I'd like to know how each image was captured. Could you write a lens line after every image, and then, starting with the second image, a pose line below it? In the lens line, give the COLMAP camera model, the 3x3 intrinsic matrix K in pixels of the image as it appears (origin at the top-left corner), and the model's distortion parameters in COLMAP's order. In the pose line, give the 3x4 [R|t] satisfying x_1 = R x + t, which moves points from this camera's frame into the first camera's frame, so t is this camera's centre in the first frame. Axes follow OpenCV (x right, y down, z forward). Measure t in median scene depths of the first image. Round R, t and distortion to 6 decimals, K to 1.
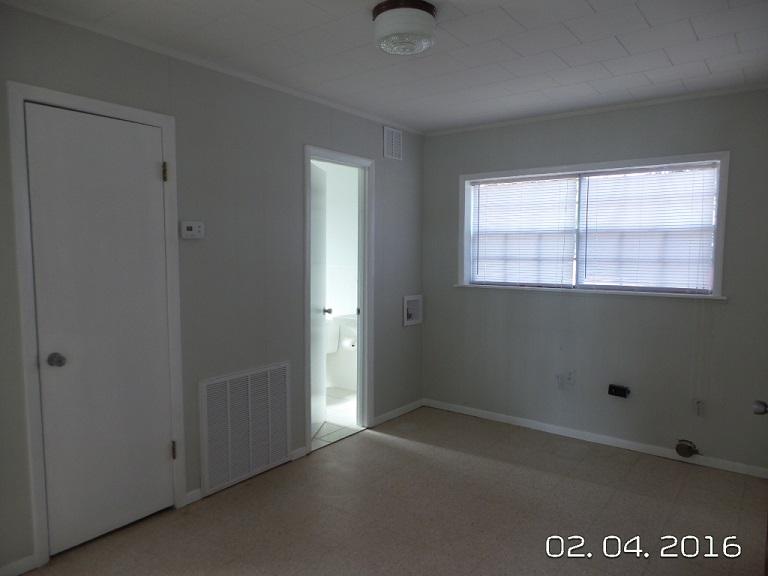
lens RADIAL K [[524.0, 0, 382.2], [0, 524.0, 289.3], [0, 0, 1]] dist [0.005271, 0.002665]
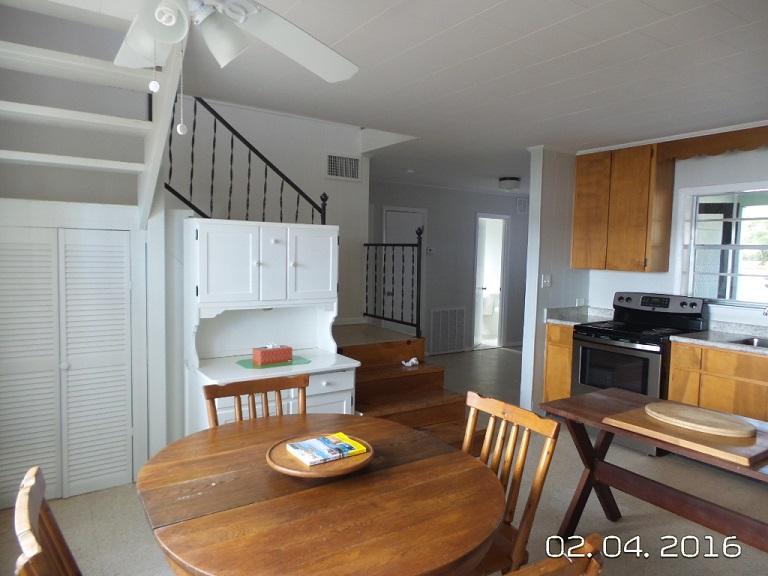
lens RADIAL K [[524.0, 0, 384.0], [0, 524.0, 289.6], [0, 0, 1]] dist [0.005271, 0.002665]
pose [[0.951121, 0.033035, -0.307045, 0.159935], [-0.043367, 0.998697, -0.026888, 0.119250], [0.305757, 0.038889, 0.951315, -1.126687]]
